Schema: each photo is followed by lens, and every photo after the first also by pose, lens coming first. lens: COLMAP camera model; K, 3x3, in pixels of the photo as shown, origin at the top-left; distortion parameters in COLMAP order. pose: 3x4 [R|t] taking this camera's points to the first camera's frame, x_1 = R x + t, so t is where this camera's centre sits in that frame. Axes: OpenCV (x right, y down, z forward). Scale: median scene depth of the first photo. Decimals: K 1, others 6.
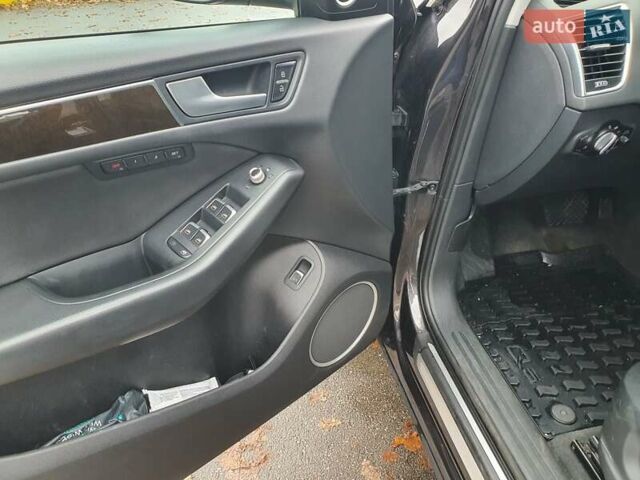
lens RADIAL K [[501.5, 0, 316.1], [0, 501.5, 241.5], [0, 0, 1]] dist [0.001863, 0.005098]
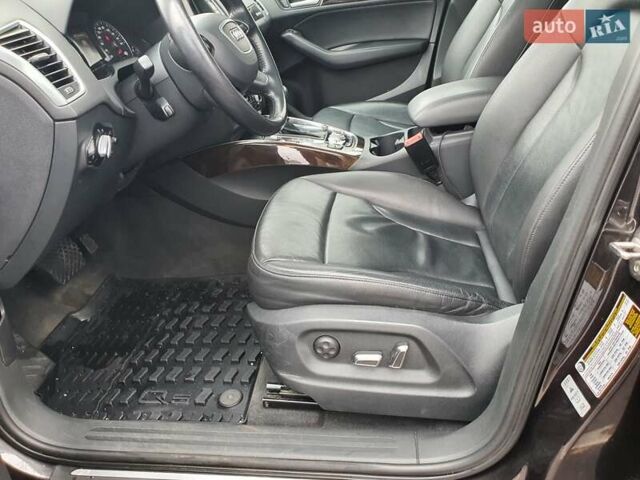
lens RADIAL K [[501.5, 0, 316.1], [0, 501.5, 241.5], [0, 0, 1]] dist [0.001863, 0.005098]
pose [[0.314546, -0.454846, 0.833172, -0.145564], [0.593395, 0.779304, 0.201414, -0.003613], [-0.740907, 0.431047, 0.515030, 0.203959]]
